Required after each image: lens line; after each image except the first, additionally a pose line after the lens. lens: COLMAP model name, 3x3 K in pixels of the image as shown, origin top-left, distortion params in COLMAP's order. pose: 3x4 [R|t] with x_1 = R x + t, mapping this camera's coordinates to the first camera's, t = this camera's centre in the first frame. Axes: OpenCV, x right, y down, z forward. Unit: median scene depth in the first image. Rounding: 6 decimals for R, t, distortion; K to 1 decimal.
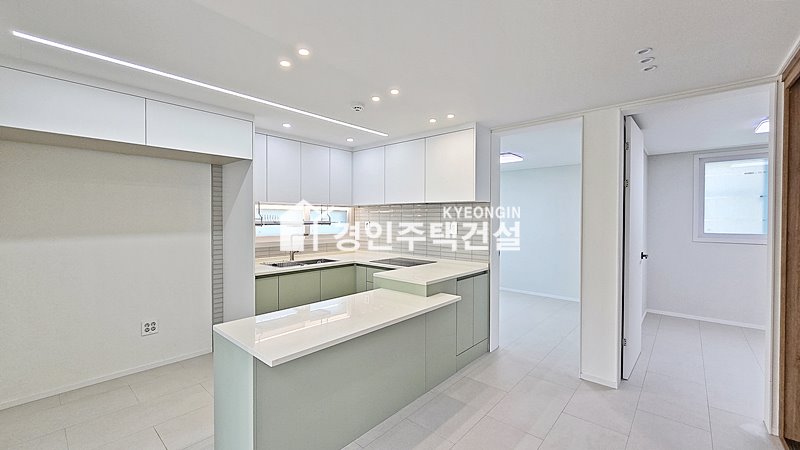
lens RADIAL K [[327.7, 0, 398.9], [0, 327.7, 222.7], [0, 0, 1]] dist [0.001788, 0.000105]
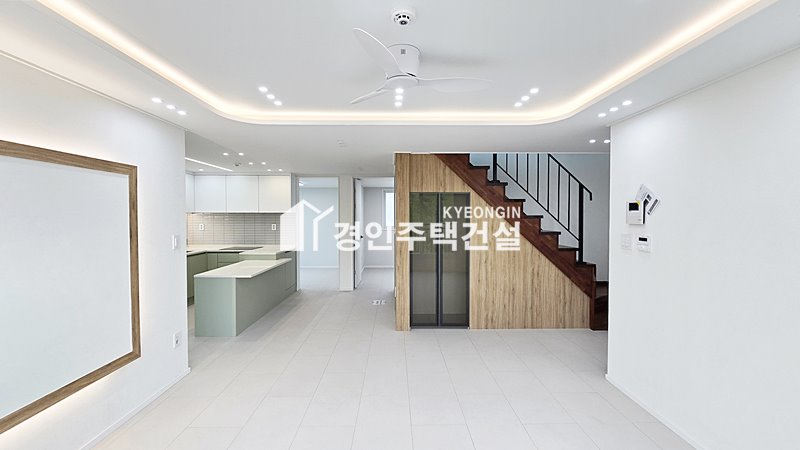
lens RADIAL K [[327.7, 0, 398.9], [0, 327.7, 222.7], [0, 0, 1]] dist [0.001788, 0.000105]
pose [[0.737374, -0.015735, 0.675301, -0.604659], [0.009833, 0.999873, 0.012560, -0.023419], [-0.675413, -0.002621, 0.737435, -0.865148]]
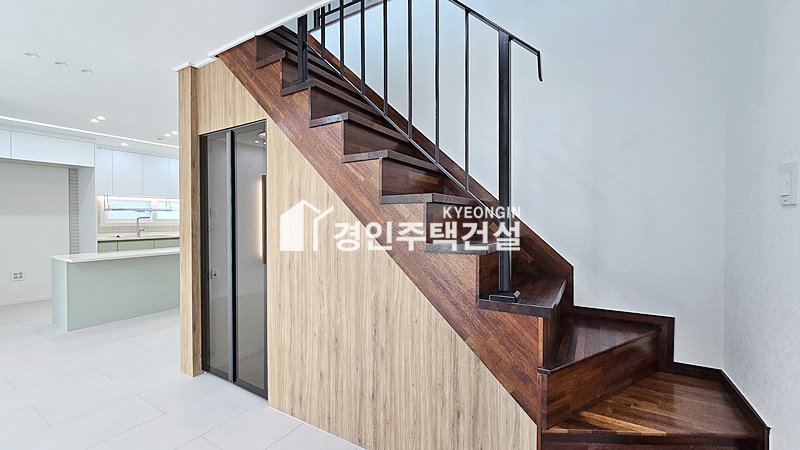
lens RADIAL K [[327.7, 0, 398.9], [0, 327.7, 222.7], [0, 0, 1]] dist [0.001788, 0.000105]
pose [[0.984656, -0.006509, 0.174385, 0.664799], [0.006176, 0.999978, 0.002452, 0.075422], [-0.174397, -0.001337, 0.984674, -0.748842]]
